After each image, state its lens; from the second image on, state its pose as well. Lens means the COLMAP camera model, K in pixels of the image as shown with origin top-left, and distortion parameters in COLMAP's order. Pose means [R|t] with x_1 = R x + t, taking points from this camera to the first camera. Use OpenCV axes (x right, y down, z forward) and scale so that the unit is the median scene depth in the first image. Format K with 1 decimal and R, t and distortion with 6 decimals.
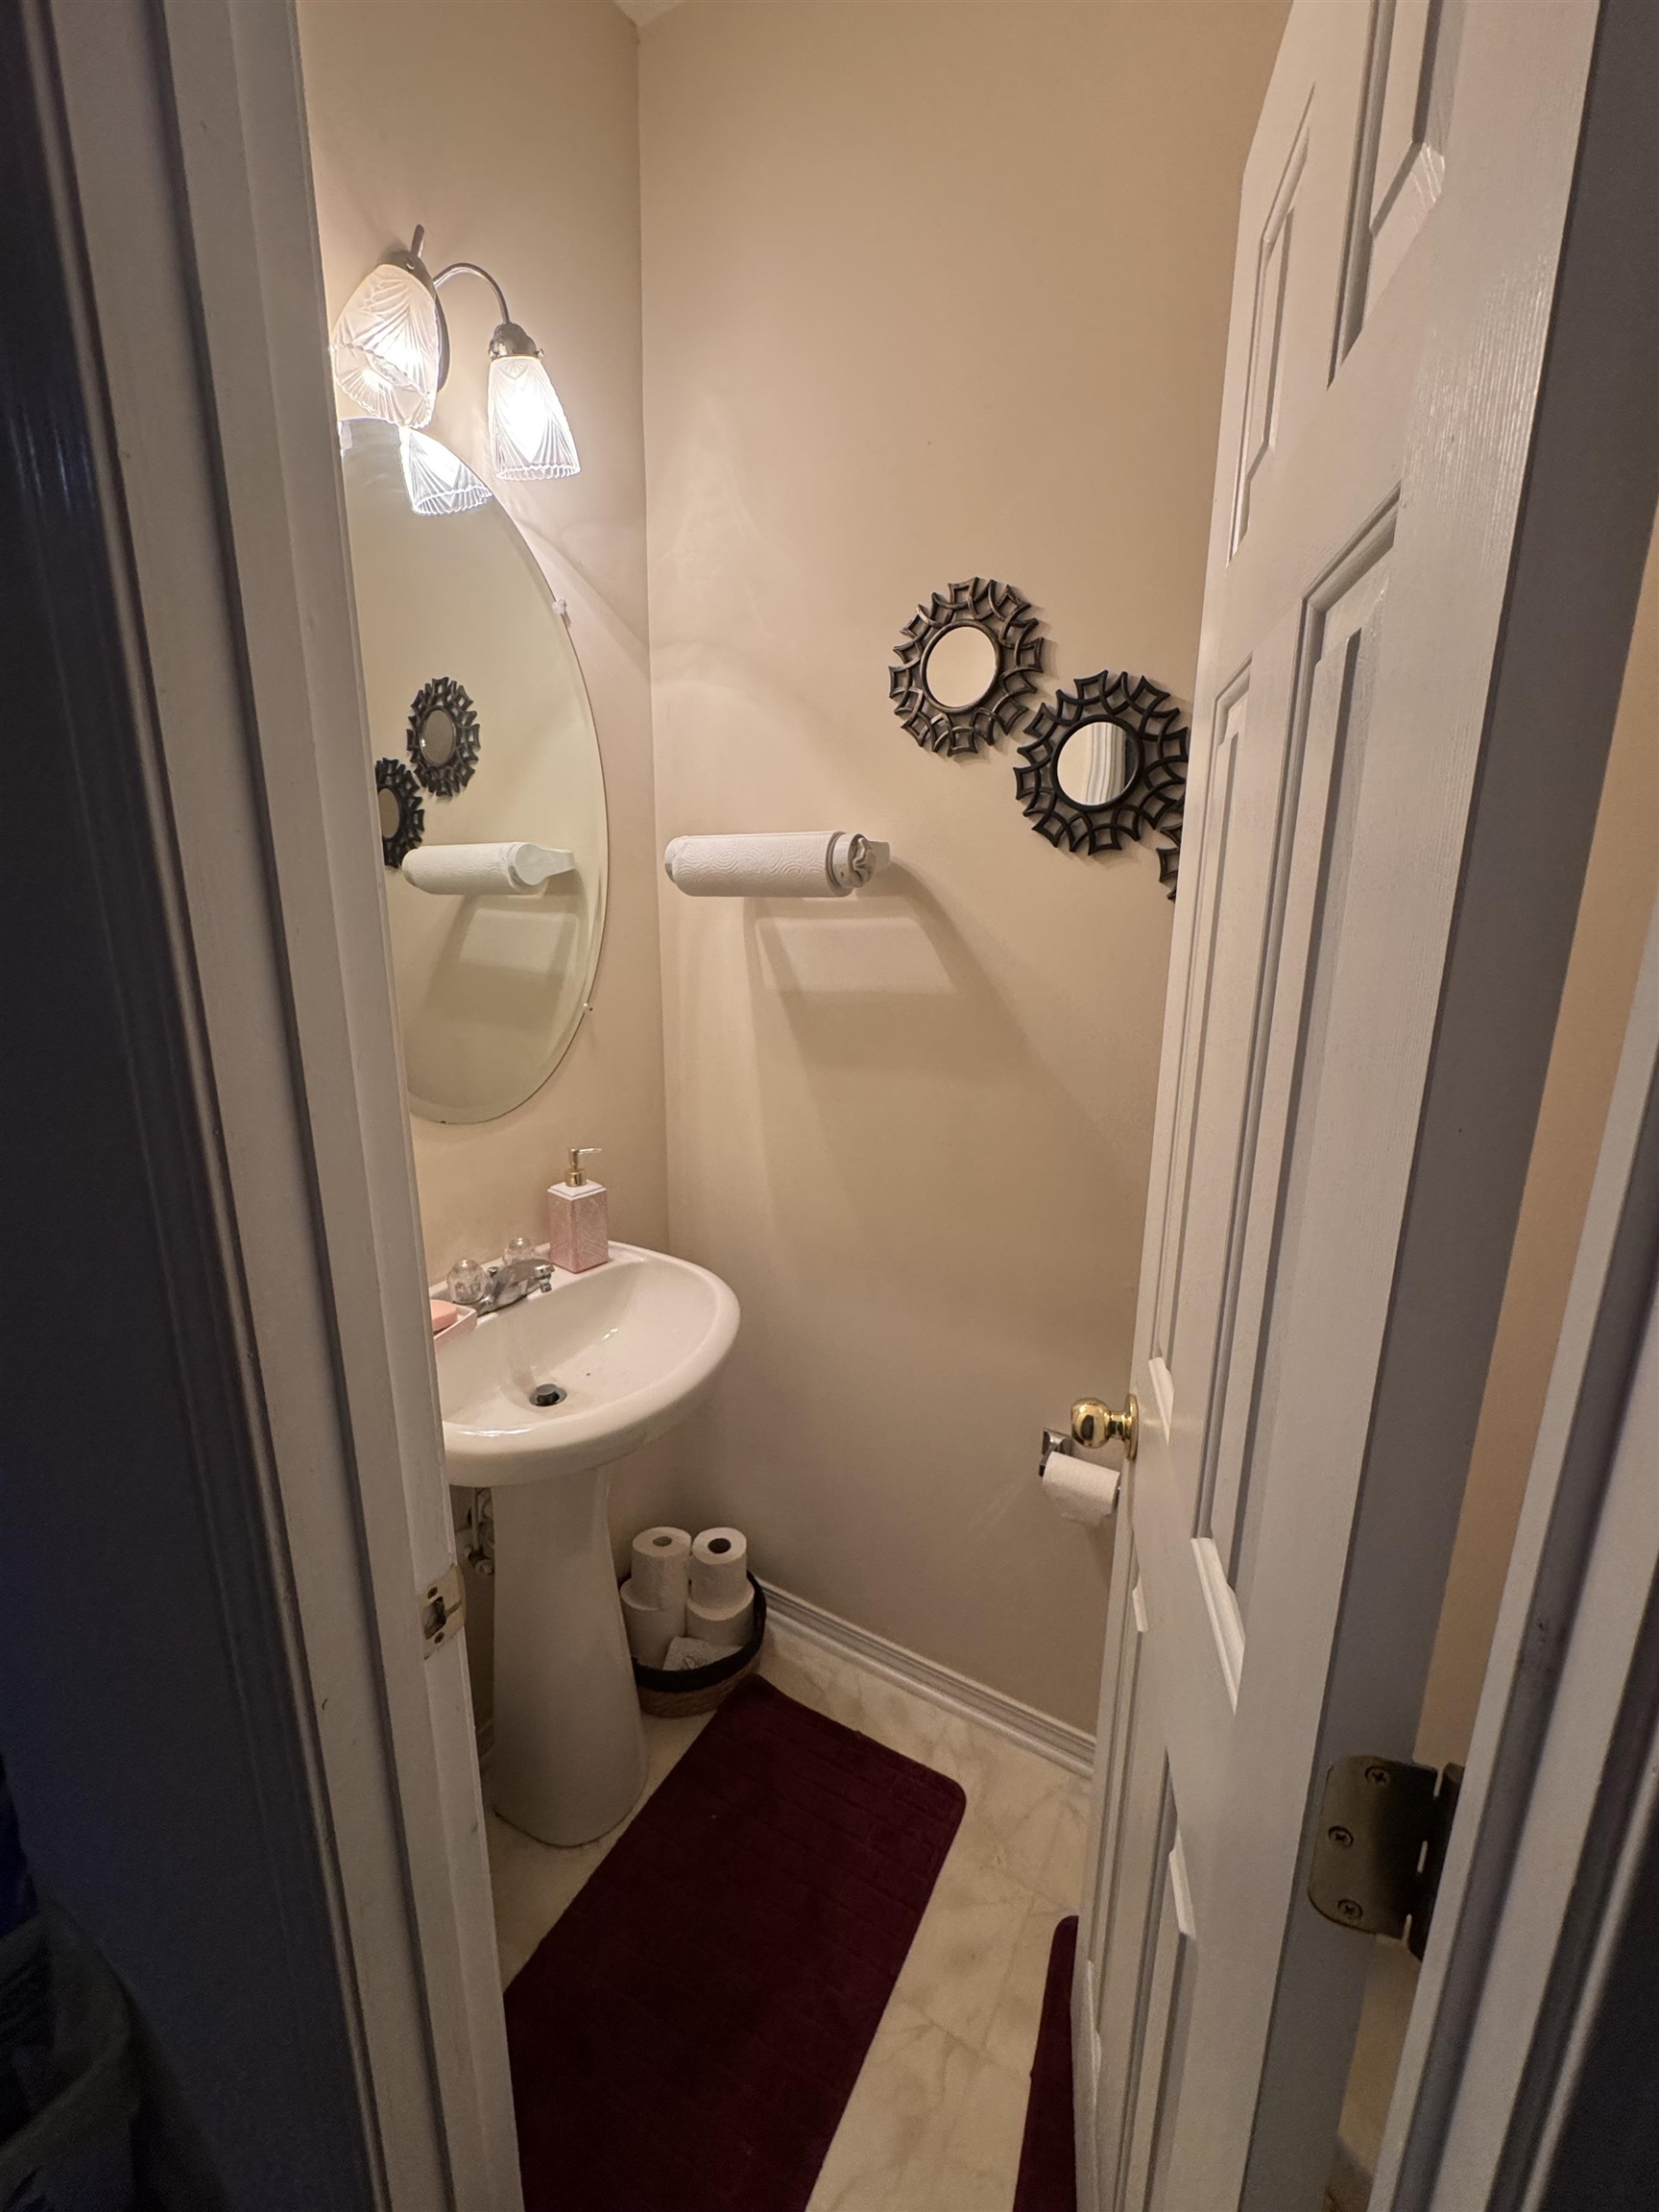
lens RADIAL K [[886.9, 0, 834.5], [0, 886.9, 1102.9], [0, 0, 1]] dist [-0.000179, -0.000043]
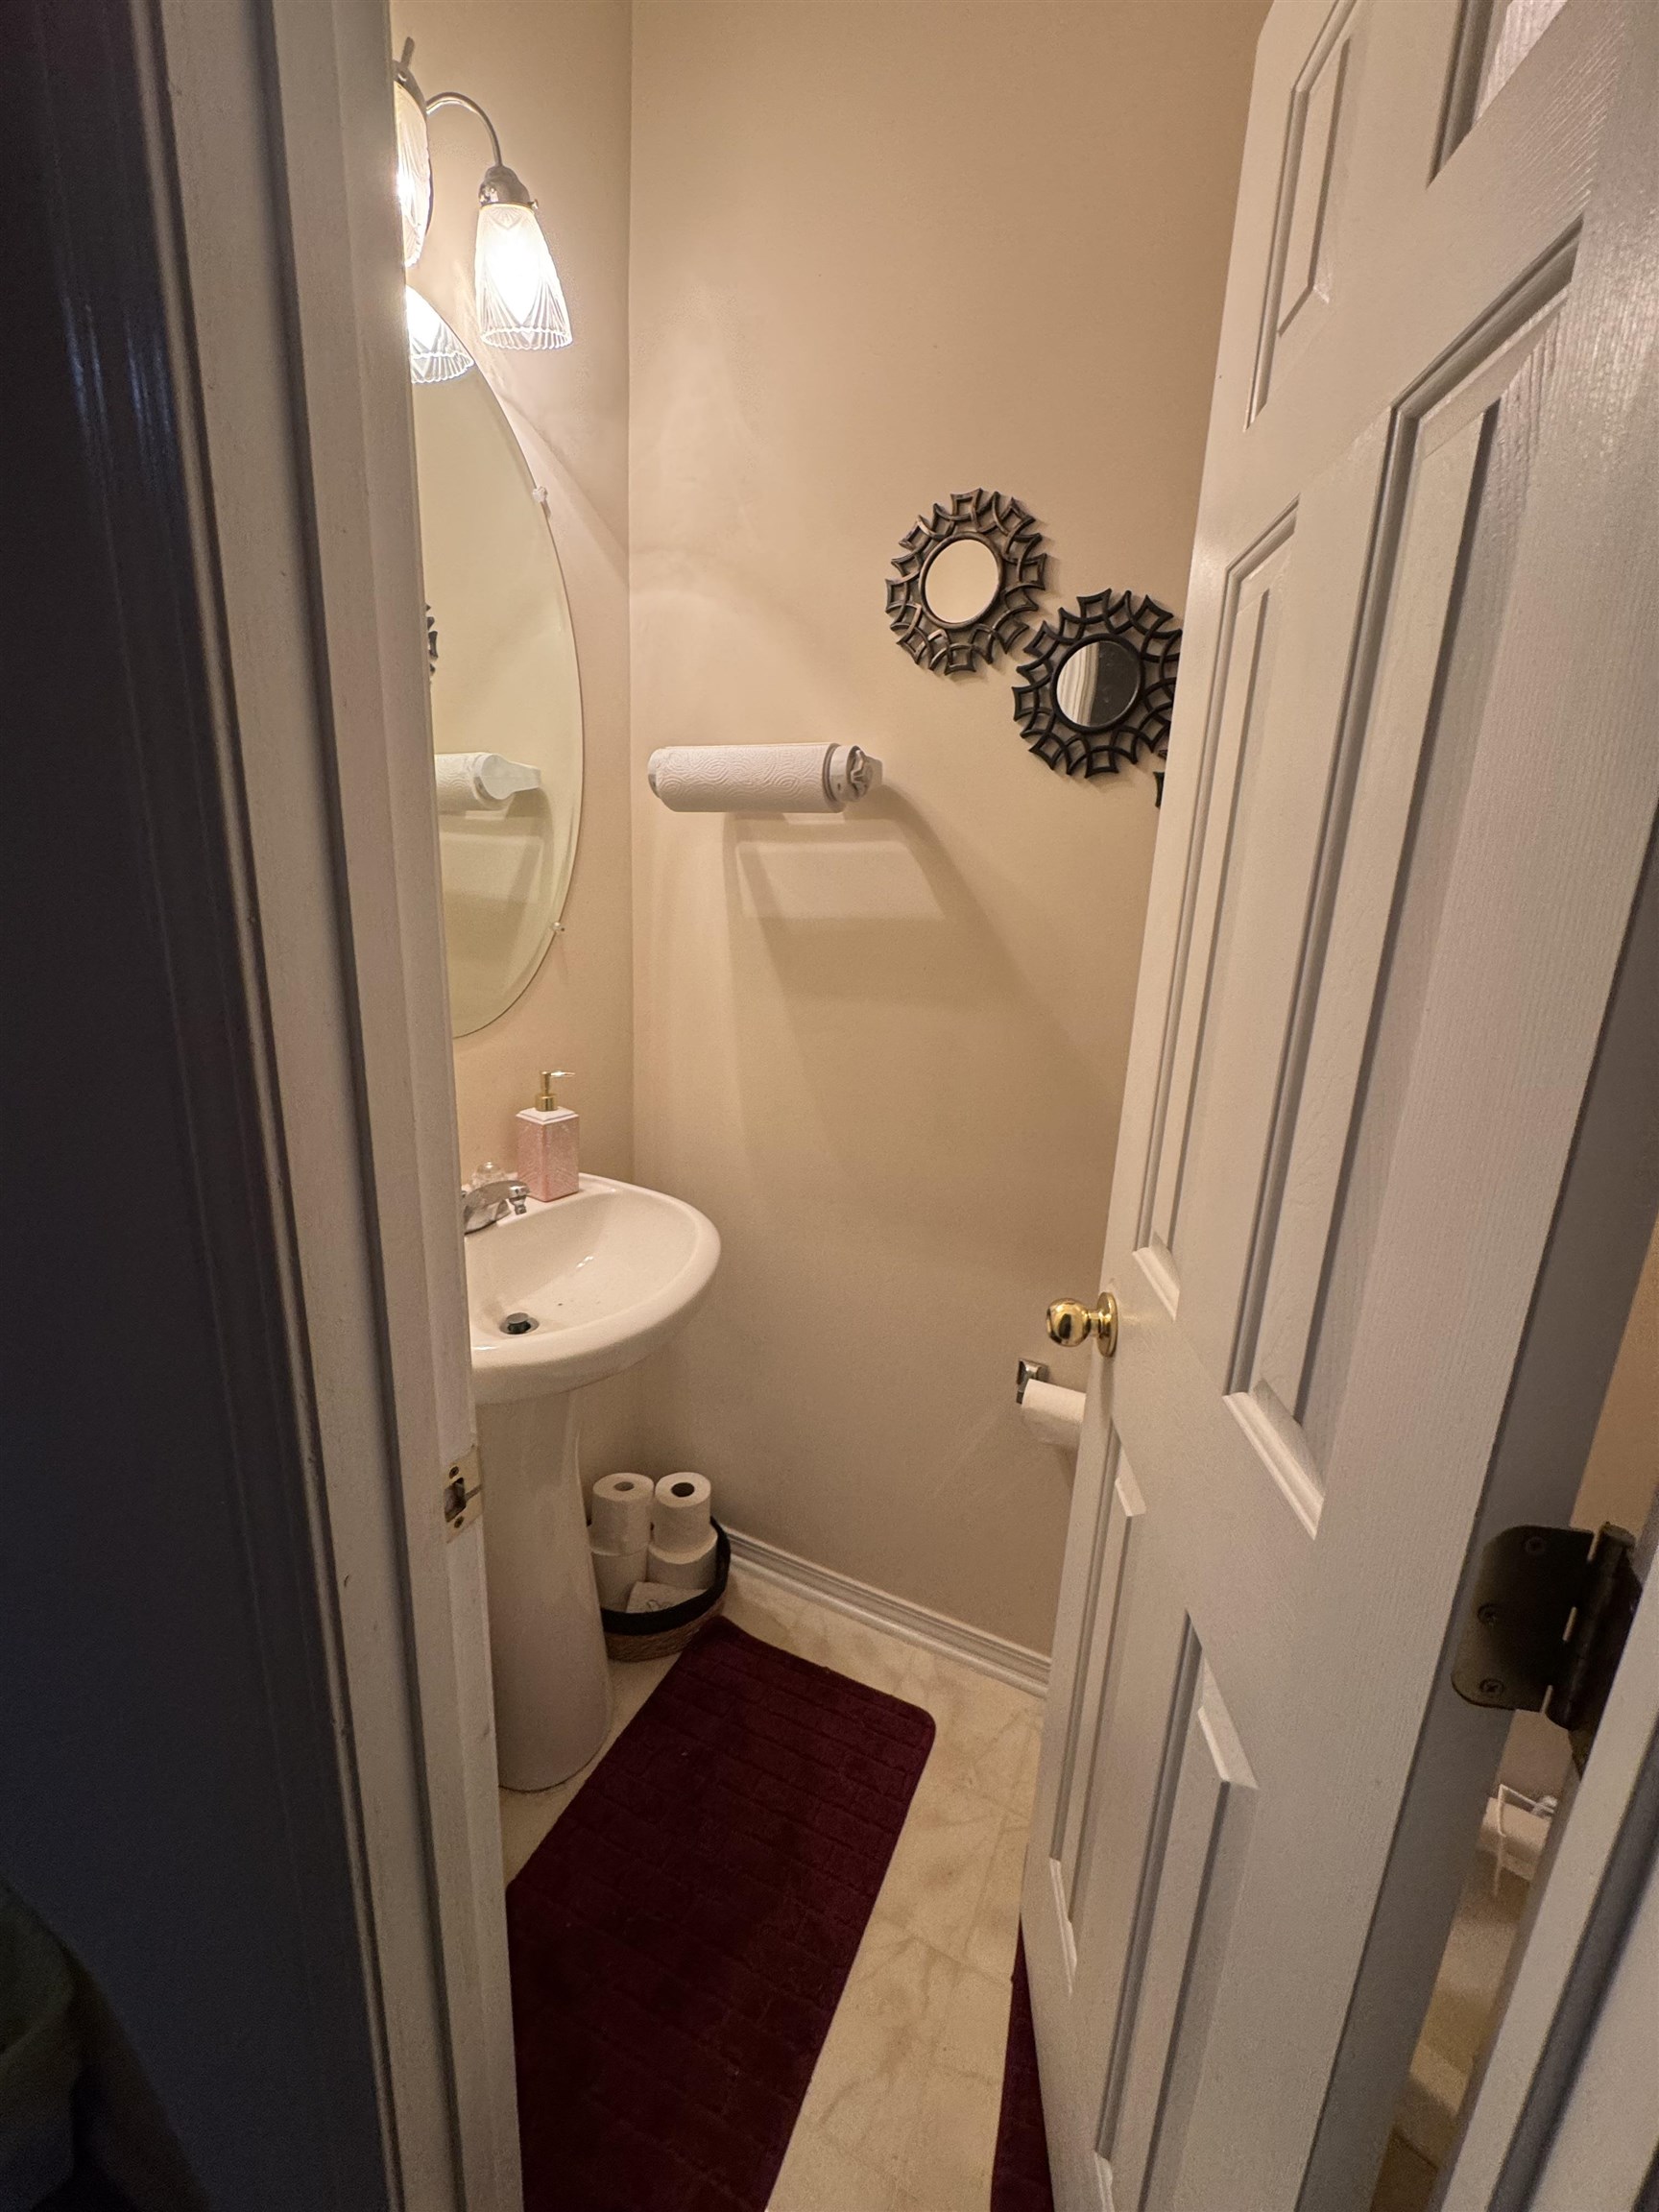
lens RADIAL K [[883.1, 0, 833.1], [0, 883.1, 1104.1], [0, 0, 1]] dist [0.001926, -0.001660]
pose [[0.996191, 0.015550, 0.085801, -0.072122], [-0.016882, 0.999748, 0.014825, 0.073657], [-0.085548, -0.016217, 0.996202, 0.025158]]
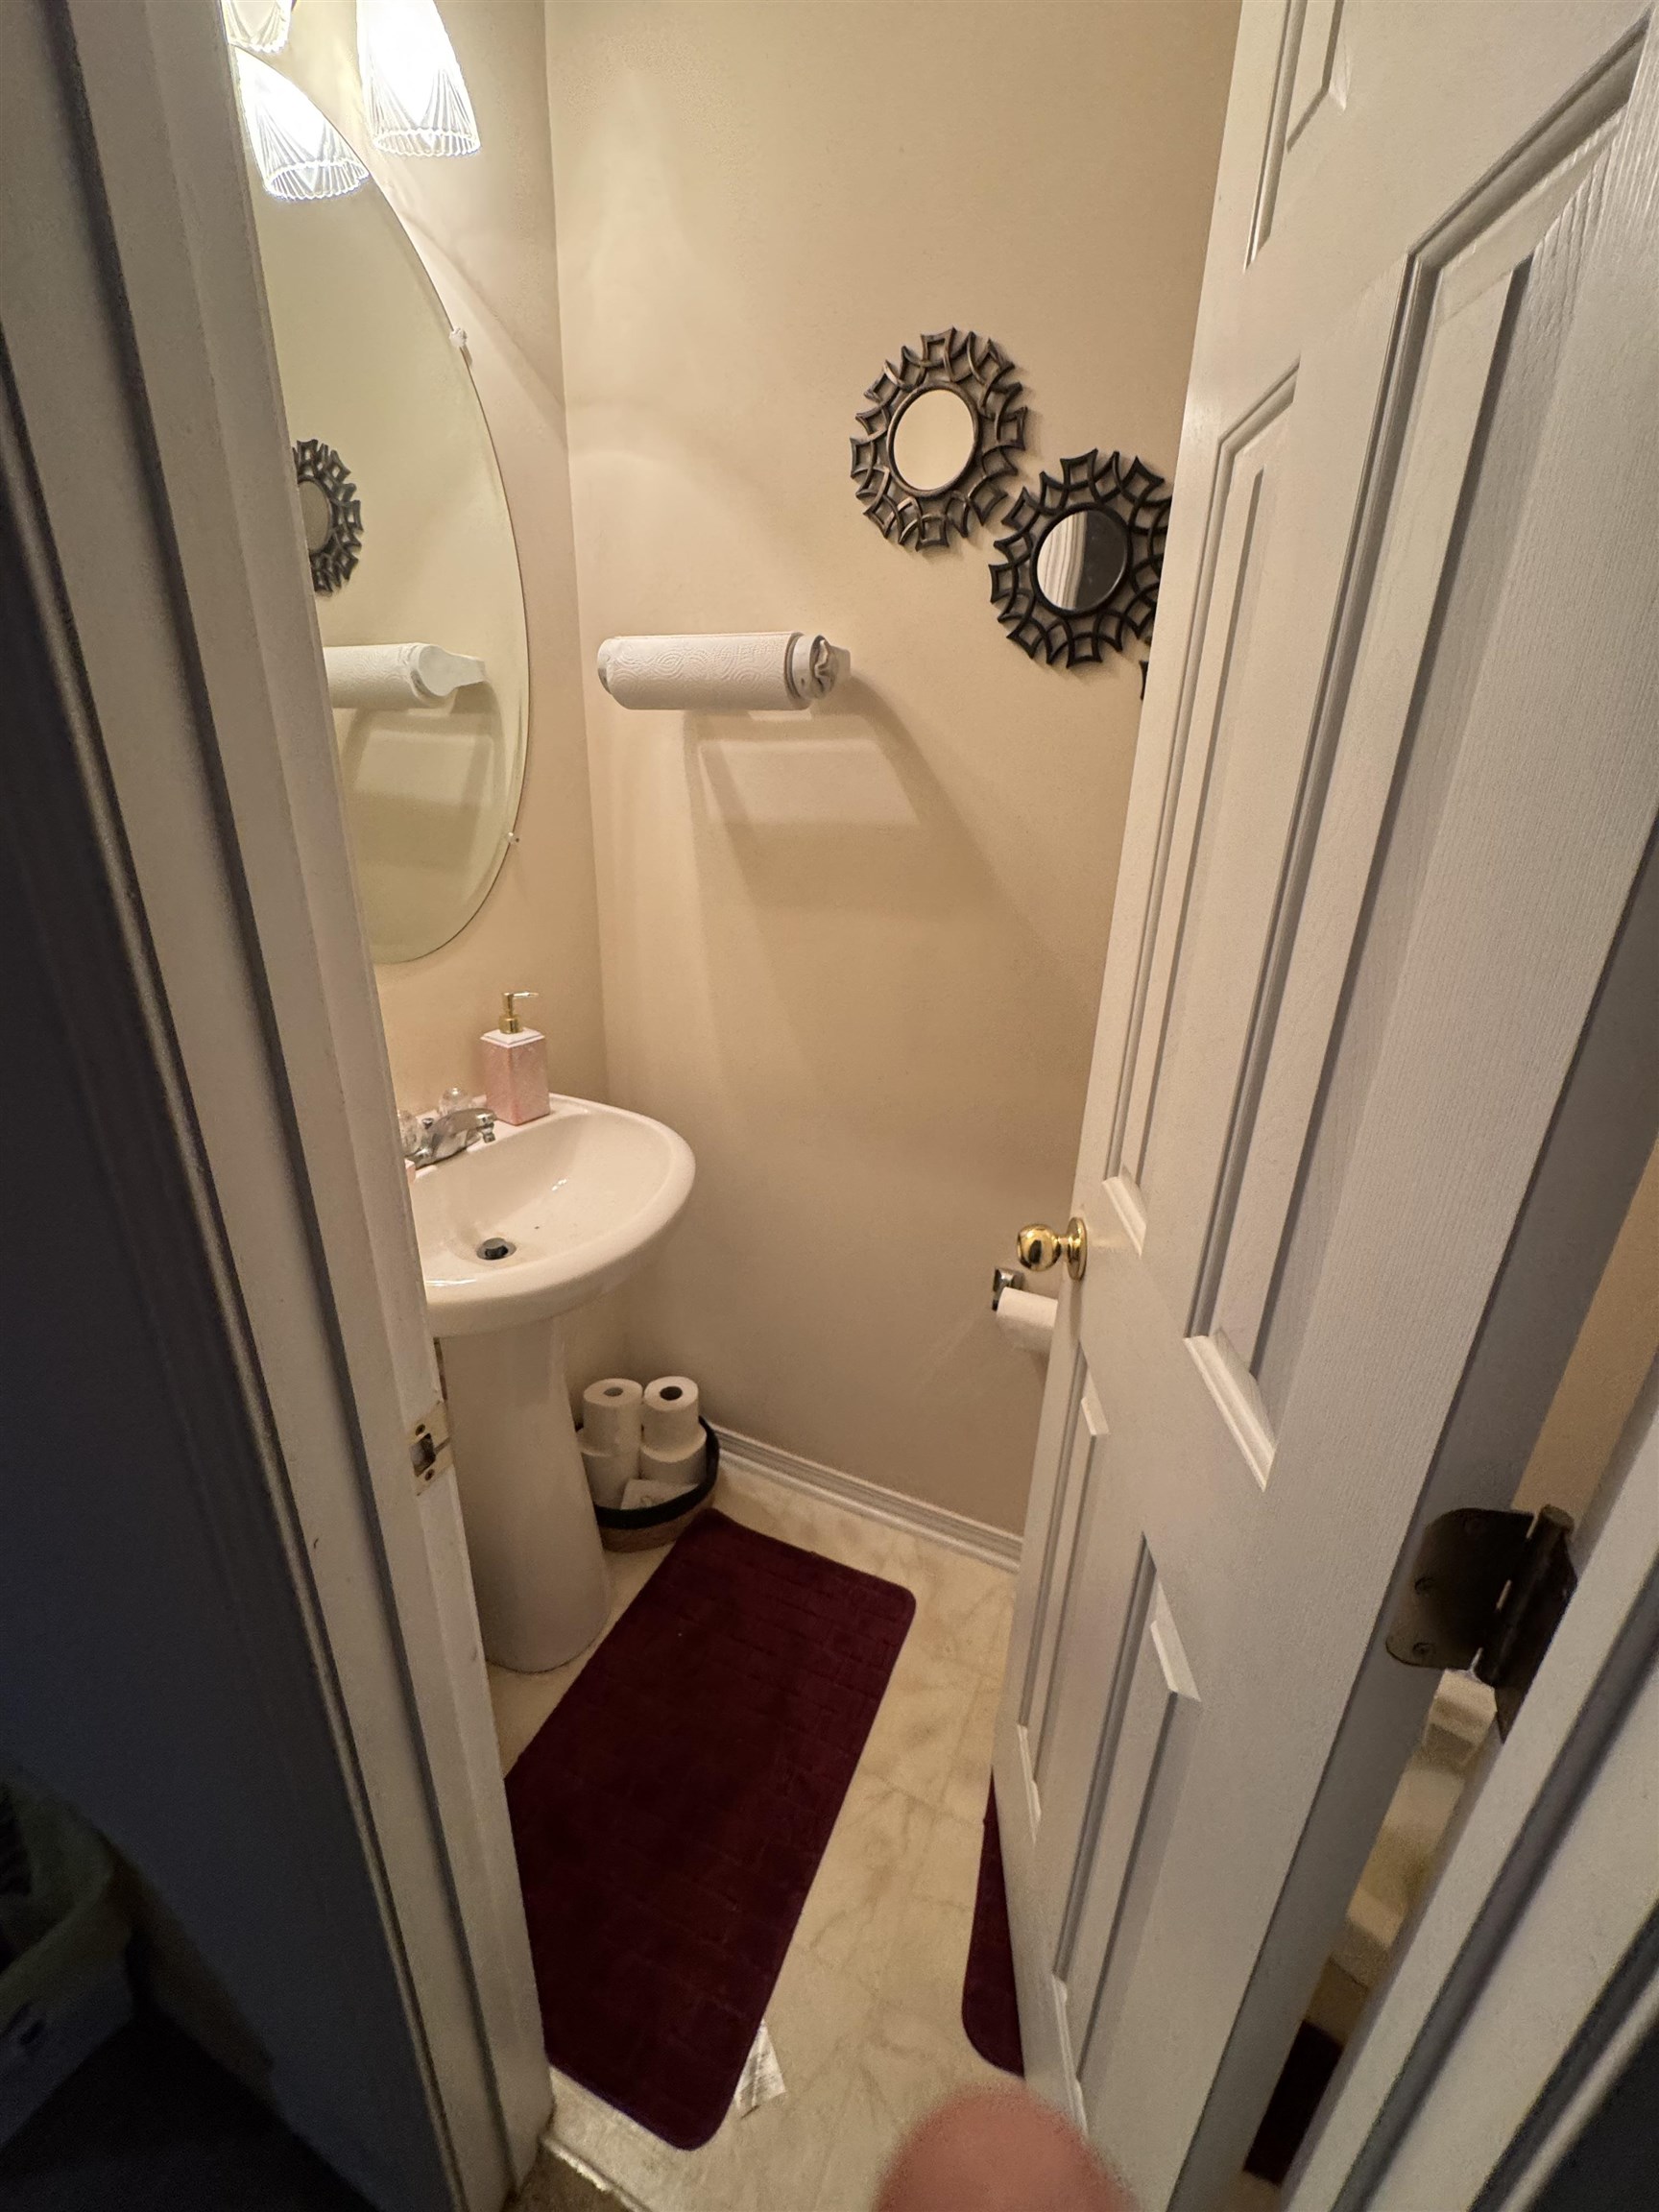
lens RADIAL K [[883.1, 0, 833.1], [0, 883.1, 1104.1], [0, 0, 1]] dist [0.001926, -0.001660]
pose [[0.994819, -0.015467, 0.100480, -0.054949], [0.001311, 0.990229, 0.139443, 0.042146], [-0.101655, -0.138589, 0.985119, 0.043868]]
